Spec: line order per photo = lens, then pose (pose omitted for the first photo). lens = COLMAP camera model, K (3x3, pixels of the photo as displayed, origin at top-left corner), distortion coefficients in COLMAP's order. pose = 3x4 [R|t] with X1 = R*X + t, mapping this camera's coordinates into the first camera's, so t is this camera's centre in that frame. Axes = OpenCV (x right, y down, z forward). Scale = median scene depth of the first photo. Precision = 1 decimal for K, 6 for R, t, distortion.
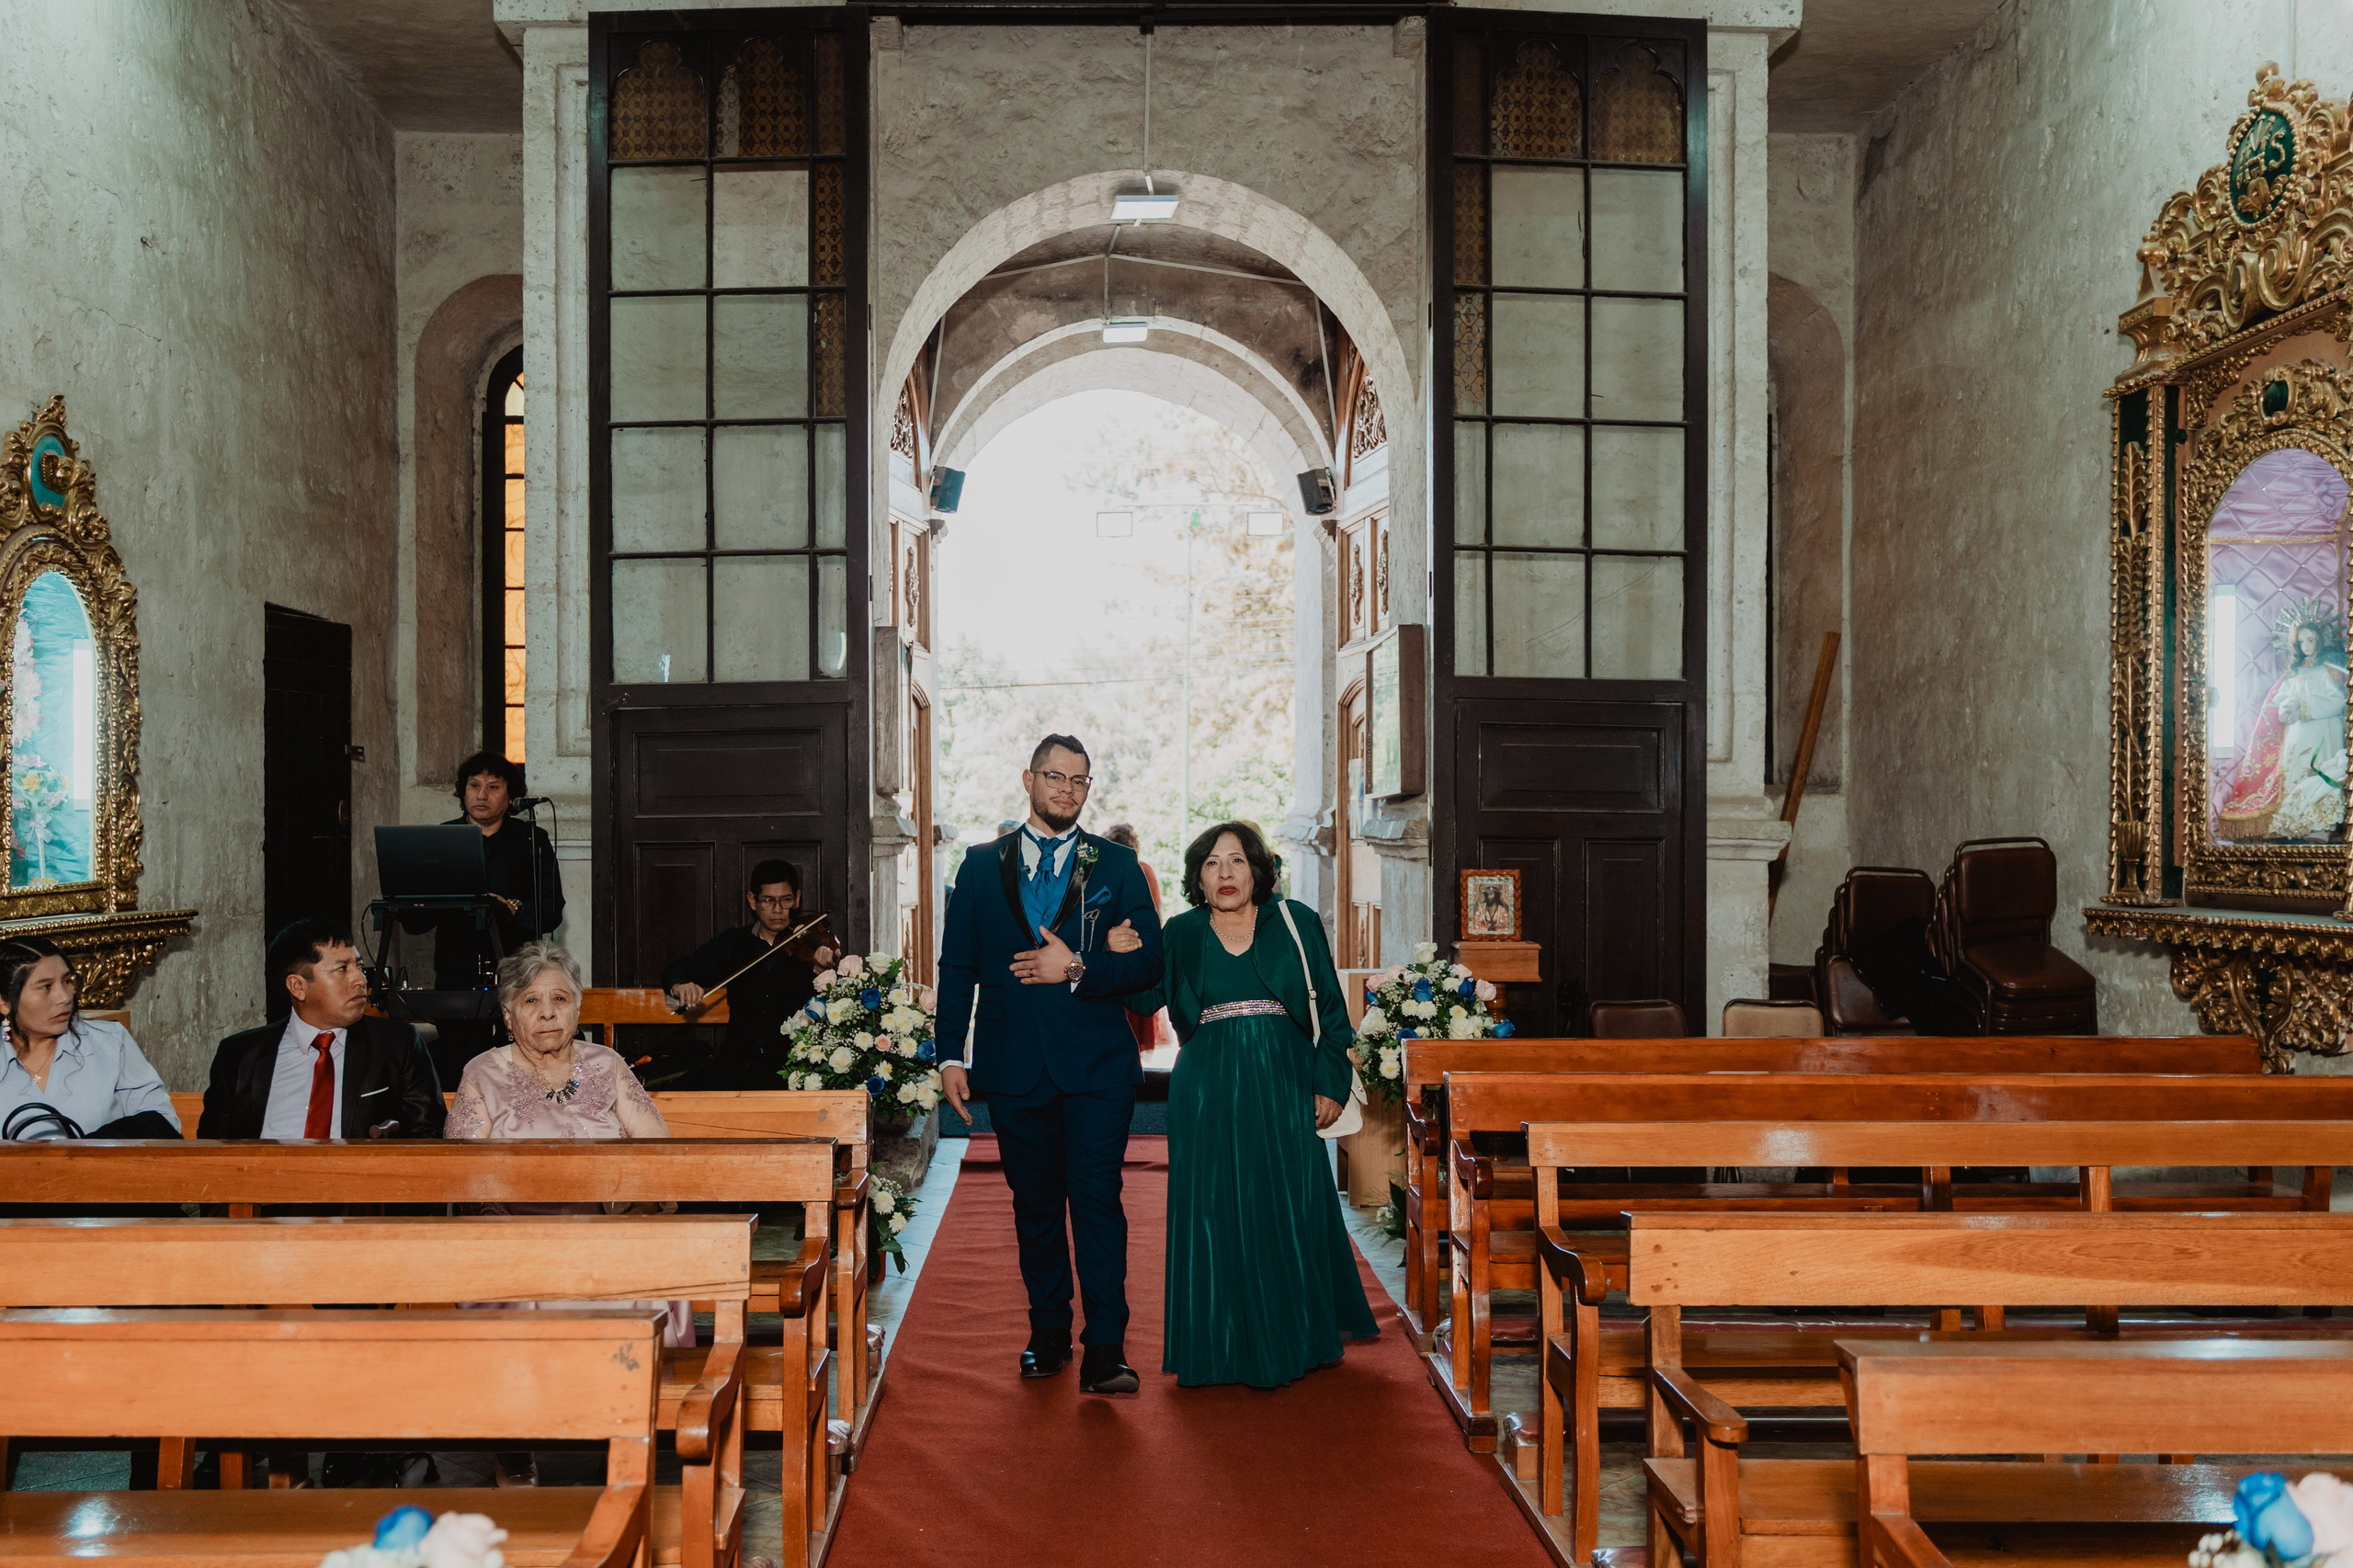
lens RADIAL K [[2051.0, 0, 1095.0], [0, 2051.0, 776.2], [0, 0, 1]] dist [-0.010814, -0.000122]
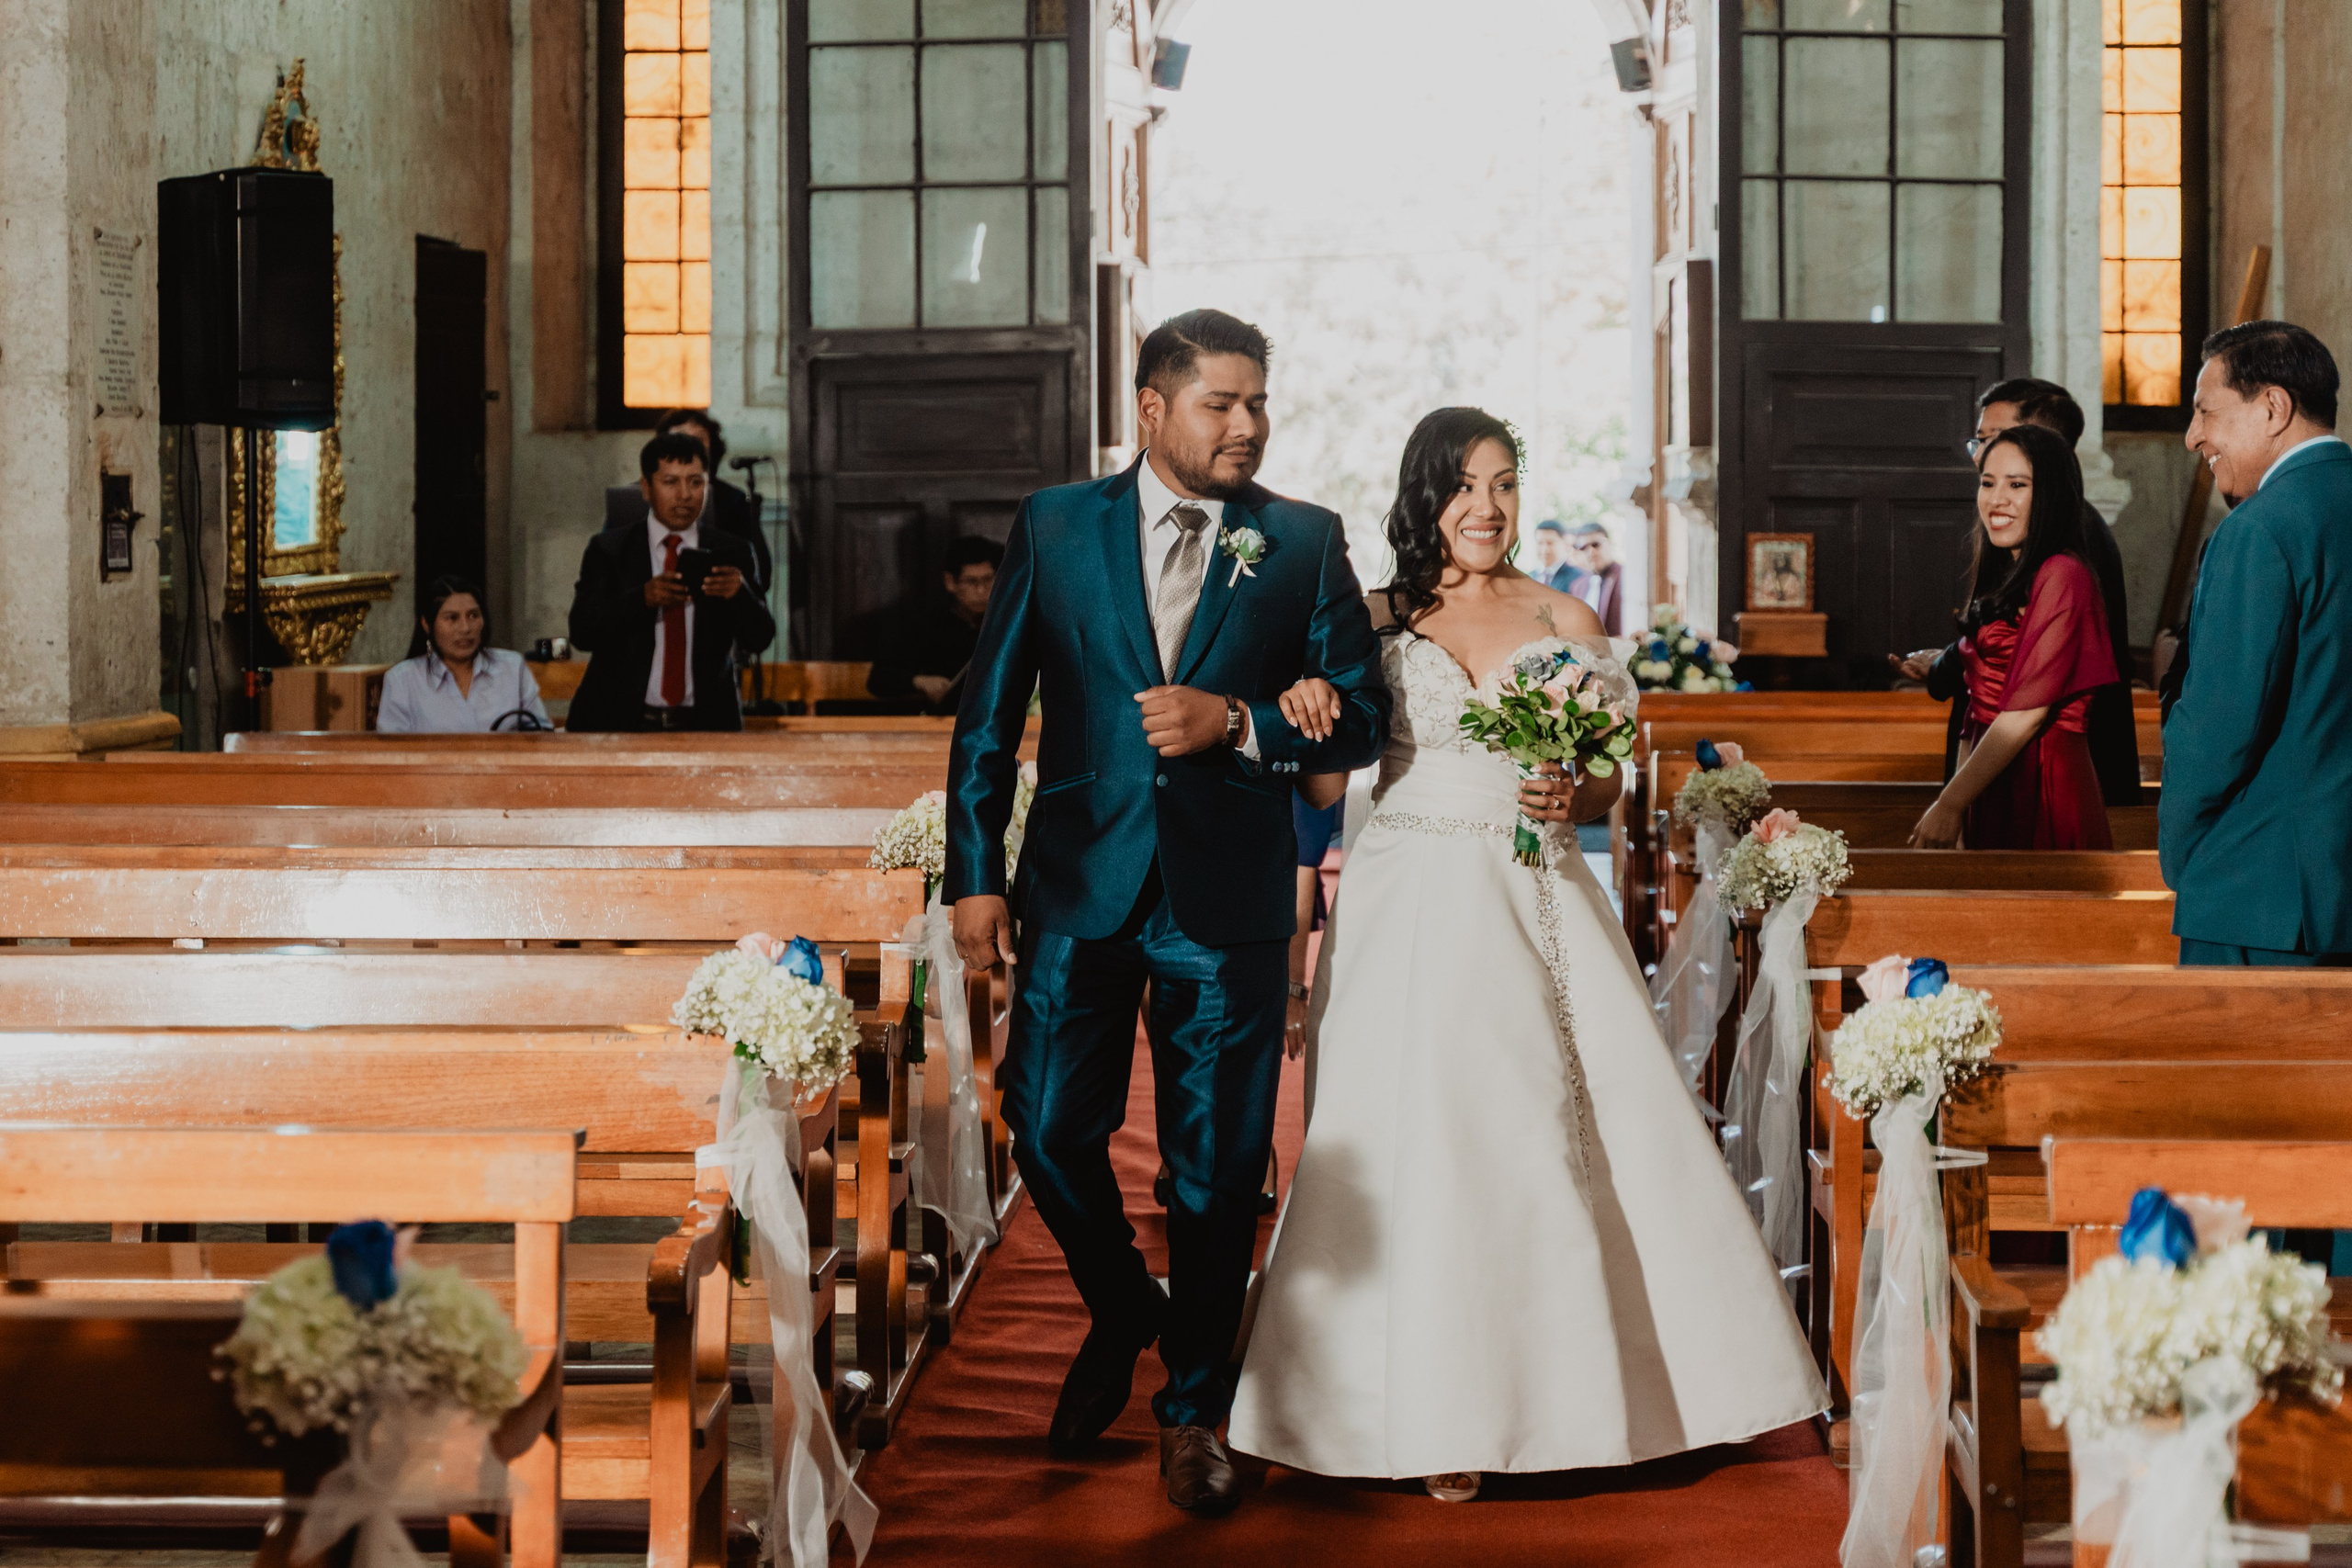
lens RADIAL K [[6439.0, 0, 1016.2], [0, 6439.0, 393.8], [0, 0, 1]] dist [0.086349, -1.240504]
pose [[0.993578, -0.000293, -0.113149, 0.177856], [0.002425, 0.999822, 0.018705, -0.069349], [0.113123, -0.018860, 0.993402, -1.830548]]
